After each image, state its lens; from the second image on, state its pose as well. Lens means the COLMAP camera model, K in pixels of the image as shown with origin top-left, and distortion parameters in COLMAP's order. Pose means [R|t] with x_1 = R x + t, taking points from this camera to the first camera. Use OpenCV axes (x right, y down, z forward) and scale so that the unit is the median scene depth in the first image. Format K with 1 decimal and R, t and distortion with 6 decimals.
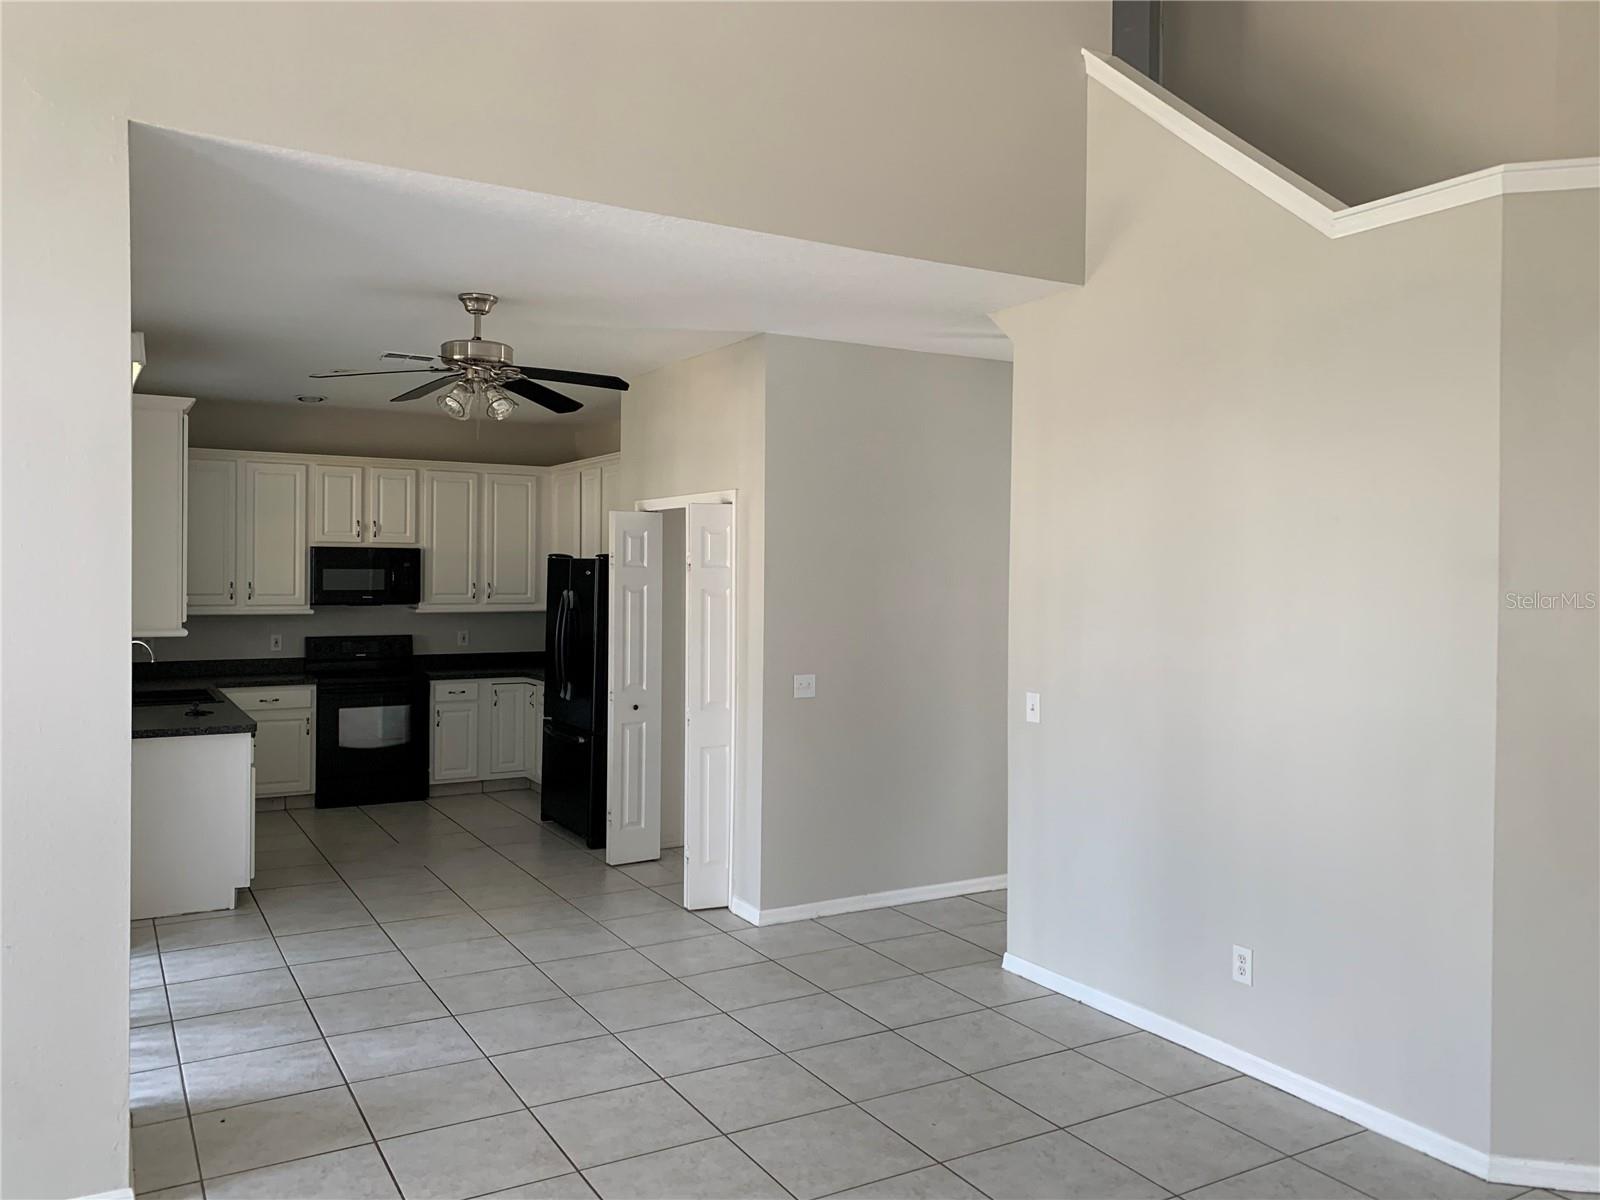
lens RADIAL K [[1225.3, 0, 801.6], [0, 1225.3, 583.0], [0, 0, 1]] dist [0.040062, -0.038892]
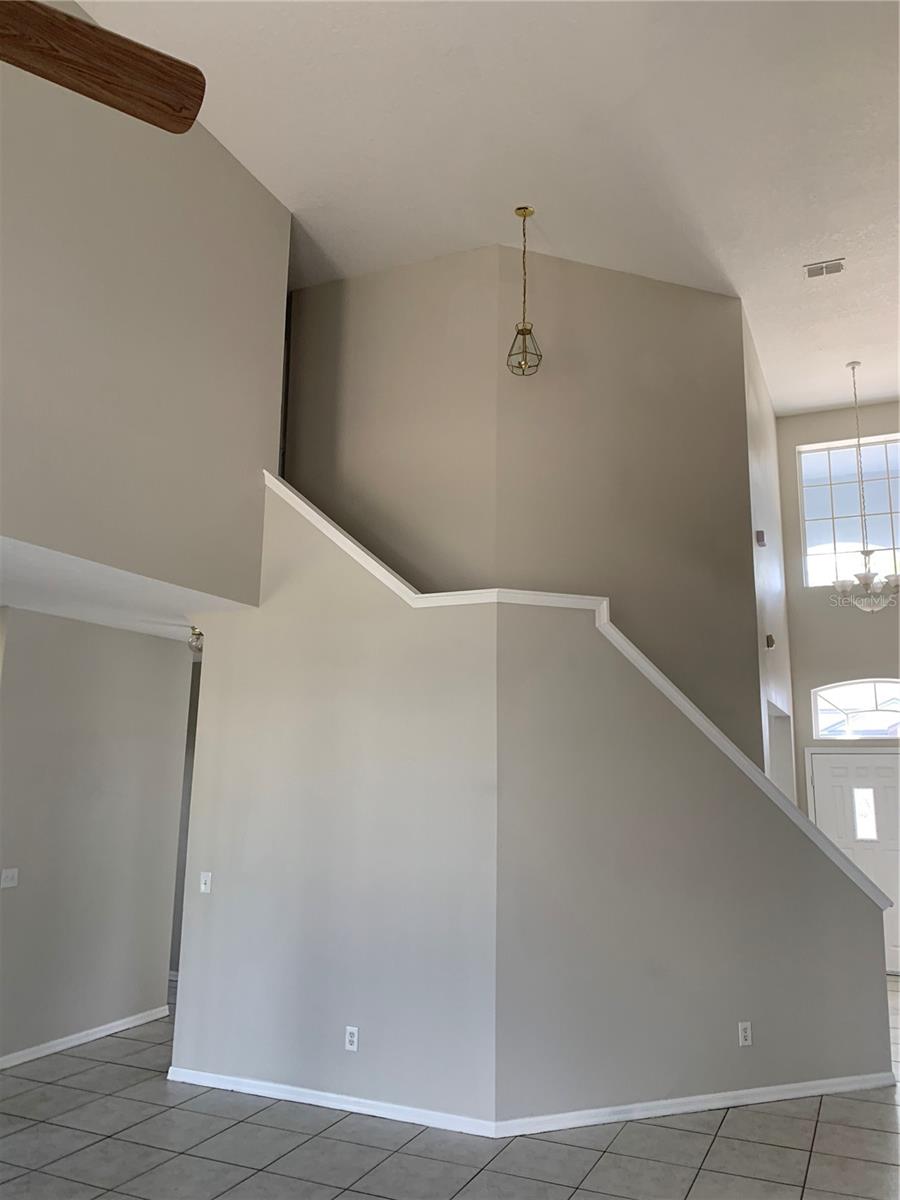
lens RADIAL K [[919.0, 0, 453.1], [0, 919.0, 600.8], [0, 0, 1]] dist [0.040062, -0.038892]
pose [[0.812369, 0.115400, 0.571611, -0.258566], [-0.001896, 0.980741, -0.195303, -0.014362], [-0.583140, 0.157574, 0.796943, -0.117646]]
